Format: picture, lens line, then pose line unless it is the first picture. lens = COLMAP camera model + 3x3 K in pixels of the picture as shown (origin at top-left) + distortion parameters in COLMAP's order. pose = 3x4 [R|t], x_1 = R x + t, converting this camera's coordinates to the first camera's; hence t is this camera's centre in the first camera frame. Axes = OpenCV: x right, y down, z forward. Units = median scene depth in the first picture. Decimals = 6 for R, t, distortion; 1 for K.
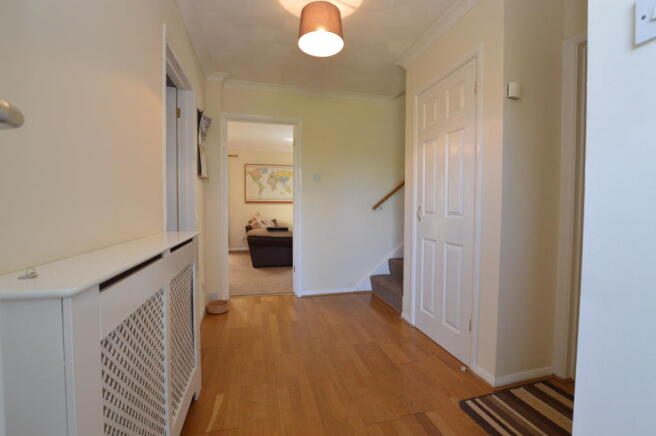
lens RADIAL K [[289.7, 0, 331.0], [0, 289.7, 217.2], [0, 0, 1]] dist [-0.002884, -0.000402]
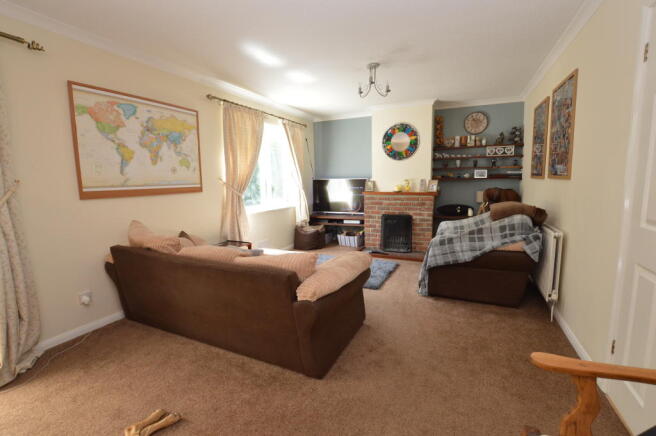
lens RADIAL K [[289.7, 0, 326.7], [0, 289.7, 215.8], [0, 0, 1]] dist [-0.002884, -0.000402]
pose [[0.663134, -0.110264, 0.740334, -0.355757], [0.045791, 0.993214, 0.106912, -0.050258], [-0.747099, -0.036996, 0.663683, 0.540661]]
